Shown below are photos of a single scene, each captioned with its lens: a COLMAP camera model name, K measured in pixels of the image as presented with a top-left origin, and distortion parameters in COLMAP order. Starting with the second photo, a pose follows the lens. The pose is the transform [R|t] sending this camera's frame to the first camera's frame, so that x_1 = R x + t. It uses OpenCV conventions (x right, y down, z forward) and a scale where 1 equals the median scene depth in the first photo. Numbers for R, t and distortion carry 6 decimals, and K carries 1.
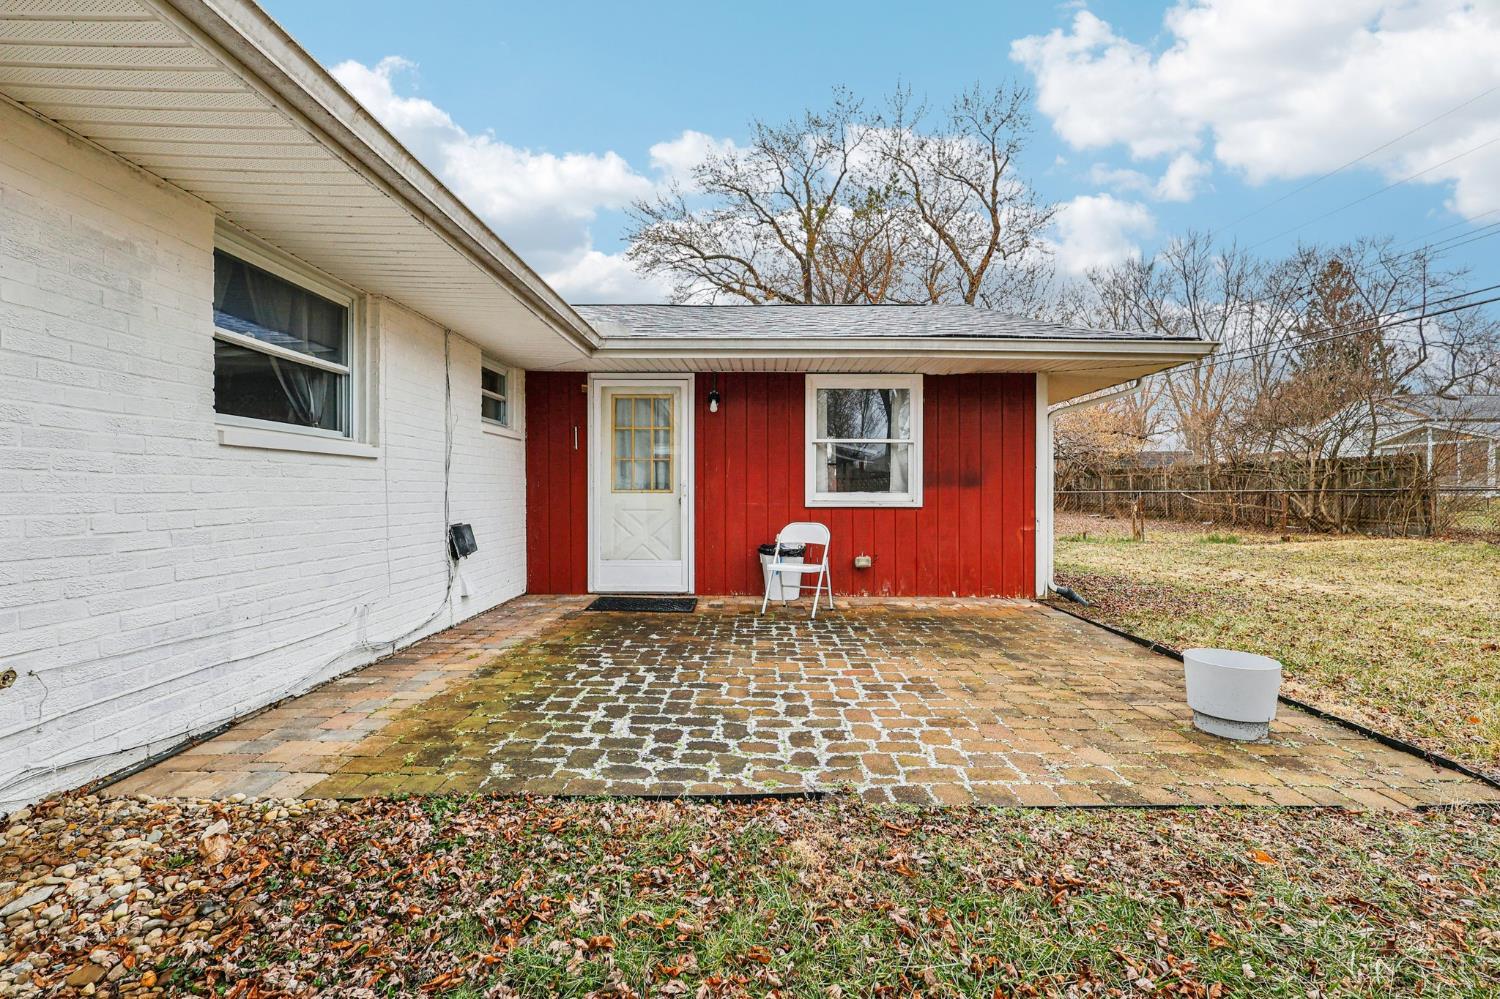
lens RADIAL K [[693.7, 0, 748.3], [0, 693.7, 488.2], [0, 0, 1]] dist [-0.002035, 0.000403]
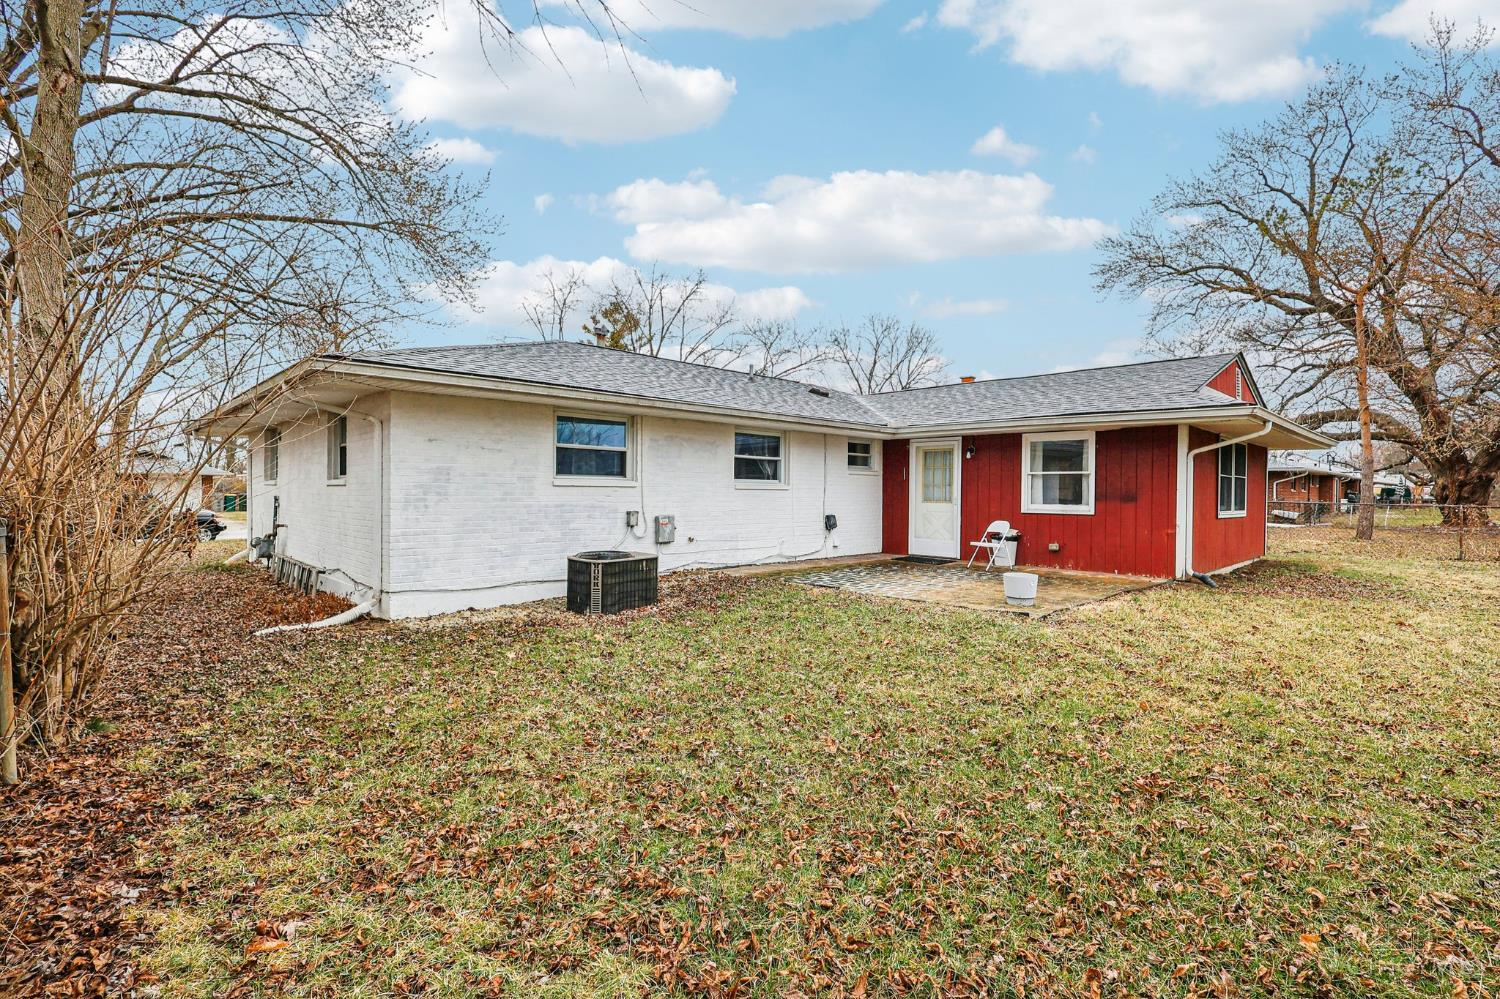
lens RADIAL K [[693.7, 0, 748.3], [0, 693.7, 488.2], [0, 0, 1]] dist [-0.002035, 0.000403]
pose [[0.706413, 0.000744, -0.707800, 0.500213], [-0.006467, 0.999964, -0.005403, -0.011747], [0.707770, 0.008394, 0.706393, -0.412602]]
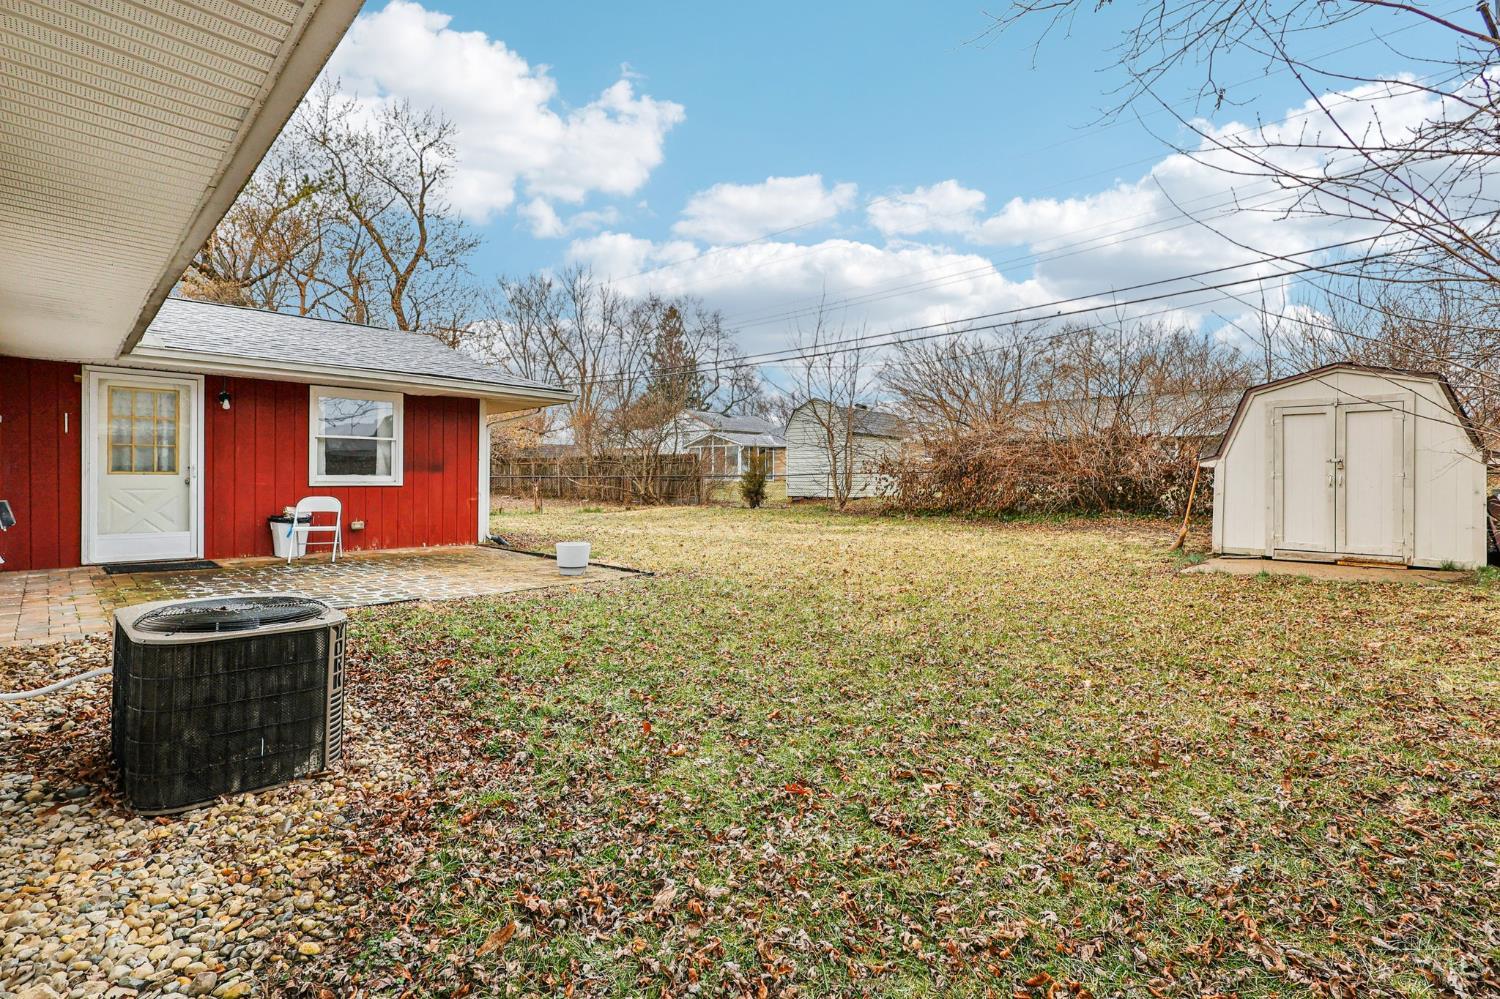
lens RADIAL K [[693.7, 0, 748.3], [0, 693.7, 488.2], [0, 0, 1]] dist [-0.002035, 0.000403]
pose [[0.692638, -0.005579, 0.721263, -0.180730], [-0.010693, 0.999781, 0.018002, -0.000912], [-0.721206, -0.020182, 0.692427, -0.322497]]
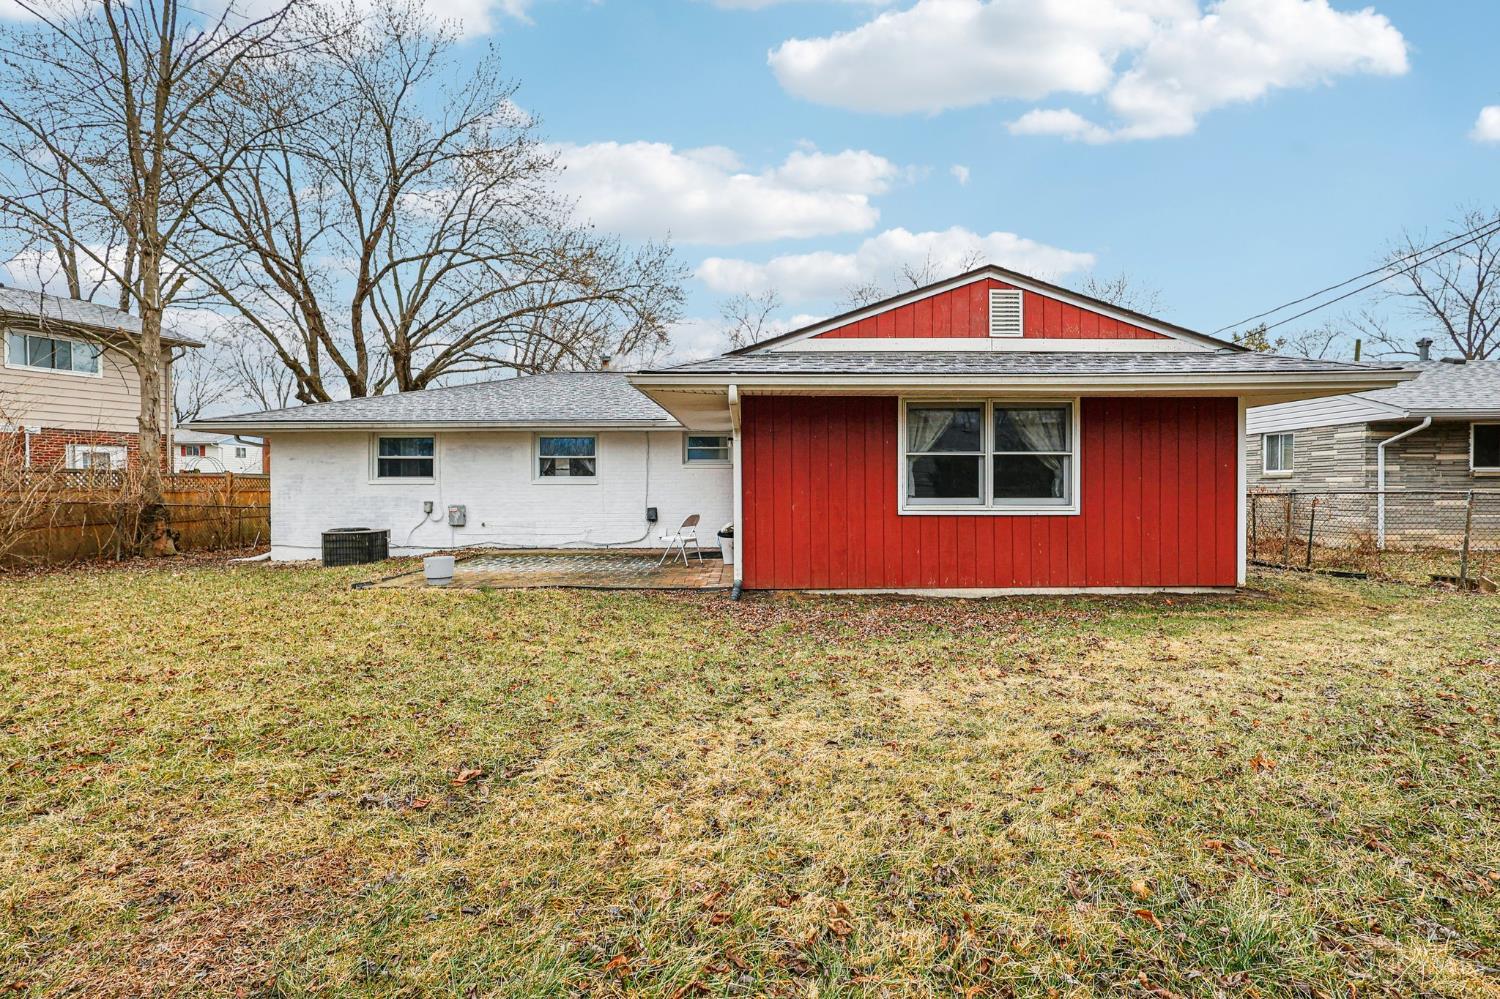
lens RADIAL K [[693.7, 0, 748.3], [0, 693.7, 488.2], [0, 0, 1]] dist [-0.002035, 0.000403]
pose [[-0.030388, 0.002033, -0.999536, 0.947499], [0.005584, 0.999983, 0.001864, -0.009254], [0.999523, -0.005525, -0.030399, 0.663244]]
